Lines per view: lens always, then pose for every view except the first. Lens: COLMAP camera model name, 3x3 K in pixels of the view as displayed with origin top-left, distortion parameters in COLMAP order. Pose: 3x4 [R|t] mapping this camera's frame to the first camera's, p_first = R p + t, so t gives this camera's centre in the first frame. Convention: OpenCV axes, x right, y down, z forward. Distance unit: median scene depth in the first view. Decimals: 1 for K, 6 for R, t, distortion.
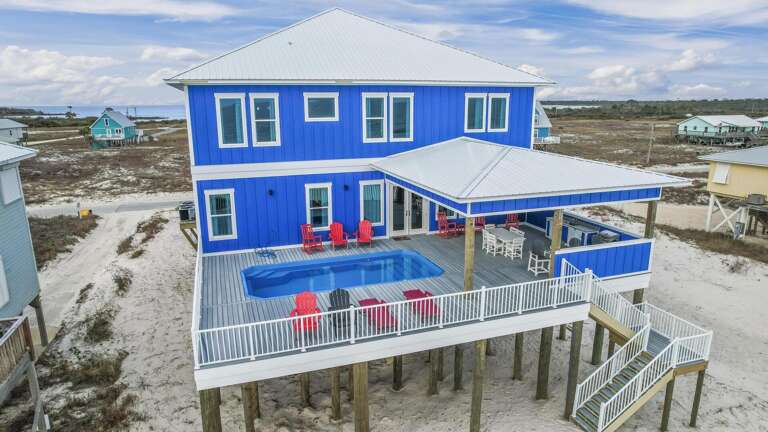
lens RADIAL K [[496.5, 0, 387.6], [0, 496.5, 227.5], [0, 0, 1]] dist [-0.024777, 0.000851]
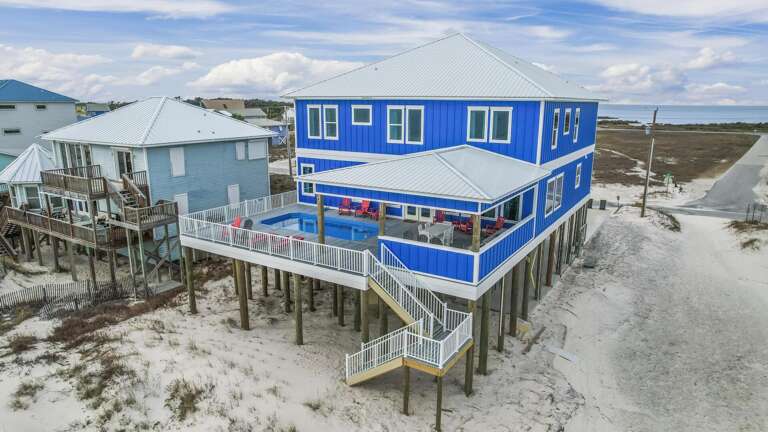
lens RADIAL K [[473.5, 0, 384.0], [0, 473.5, 216.0], [0, 0, 1]] dist [0.002496, 0.000576]
pose [[0.627416, 0.183560, -0.756740, 0.934909], [-0.214348, 0.974987, 0.058782, -0.050960], [0.748602, 0.125325, 0.651068, 0.187982]]
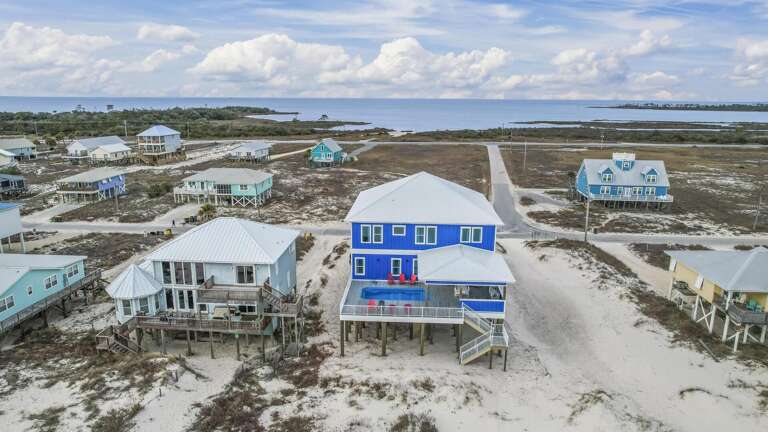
lens RADIAL K [[454.6, 0, 384.7], [0, 454.6, 252.8], [0, 0, 1]] dist [0.001624, 0.000185]
pose [[0.929401, 0.121637, -0.348452, 0.613720], [-0.108589, 0.992462, 0.056818, -0.239710], [0.352737, -0.014968, 0.935603, -1.211760]]
